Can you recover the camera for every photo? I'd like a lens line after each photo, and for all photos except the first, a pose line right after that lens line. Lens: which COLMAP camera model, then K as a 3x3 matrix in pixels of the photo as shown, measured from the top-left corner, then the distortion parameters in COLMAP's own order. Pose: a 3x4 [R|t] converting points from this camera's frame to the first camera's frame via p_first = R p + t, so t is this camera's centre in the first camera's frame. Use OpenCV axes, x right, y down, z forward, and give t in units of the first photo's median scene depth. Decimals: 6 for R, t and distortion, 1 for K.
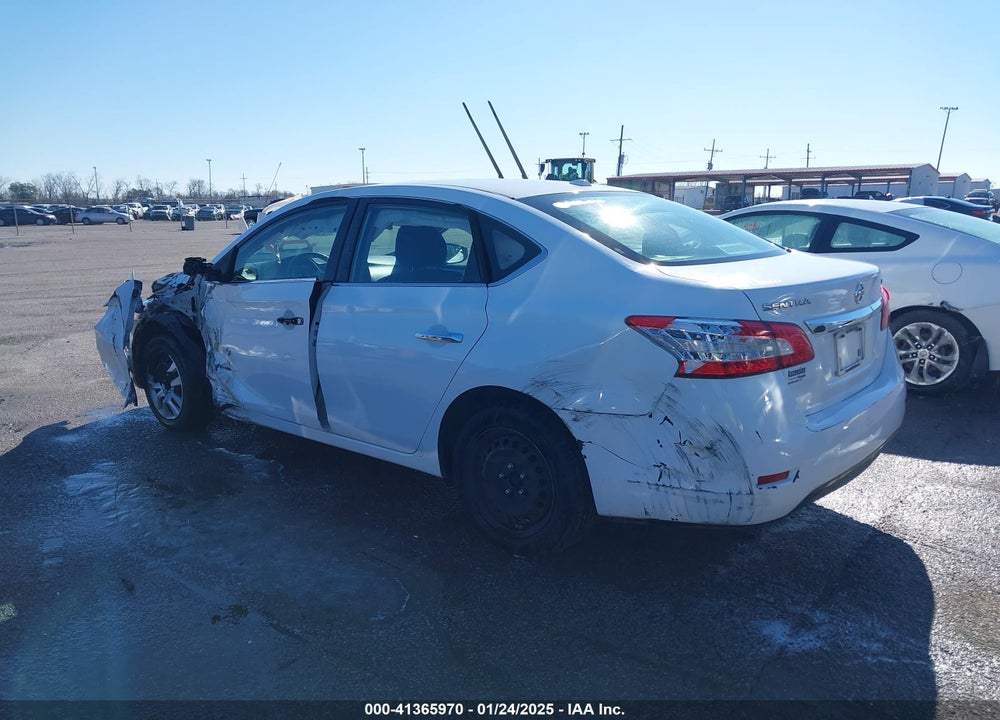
lens RADIAL K [[1017.7, 0, 402.3], [0, 1017.7, 333.2], [0, 0, 1]] dist [-0.004080, 0.007126]
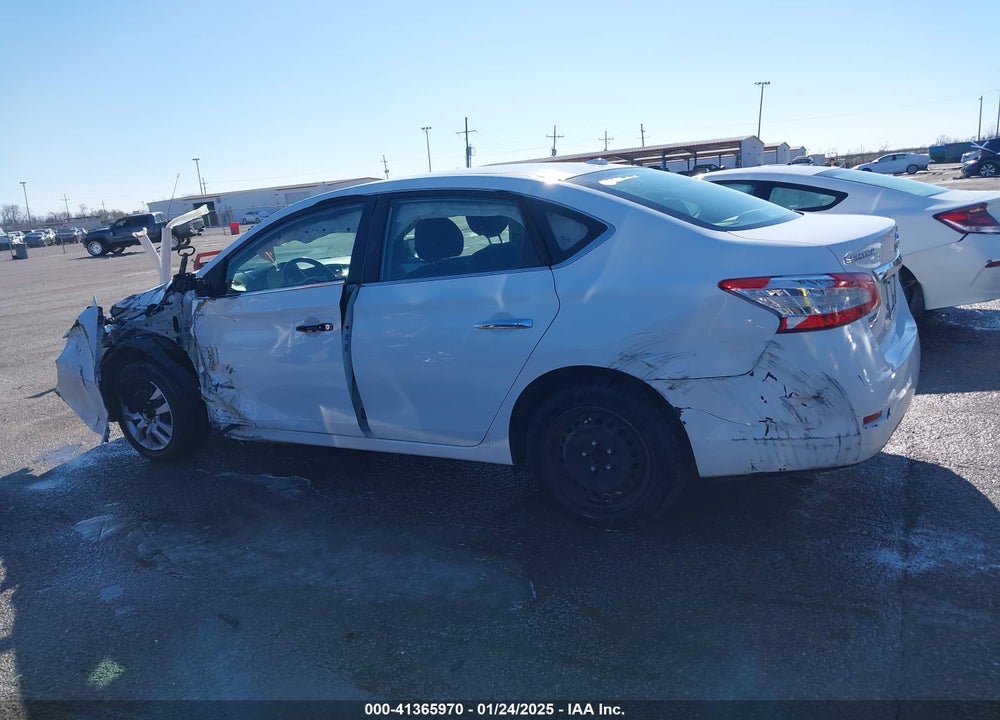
lens RADIAL K [[1031.0, 0, 423.2], [0, 1031.0, 357.2], [0, 0, 1]] dist [0.006022, -0.029587]
pose [[0.970843, -0.108419, 0.213798, -0.206208], [0.105002, 0.994097, 0.027308, -0.000227], [-0.215497, -0.004063, 0.976496, 0.026606]]
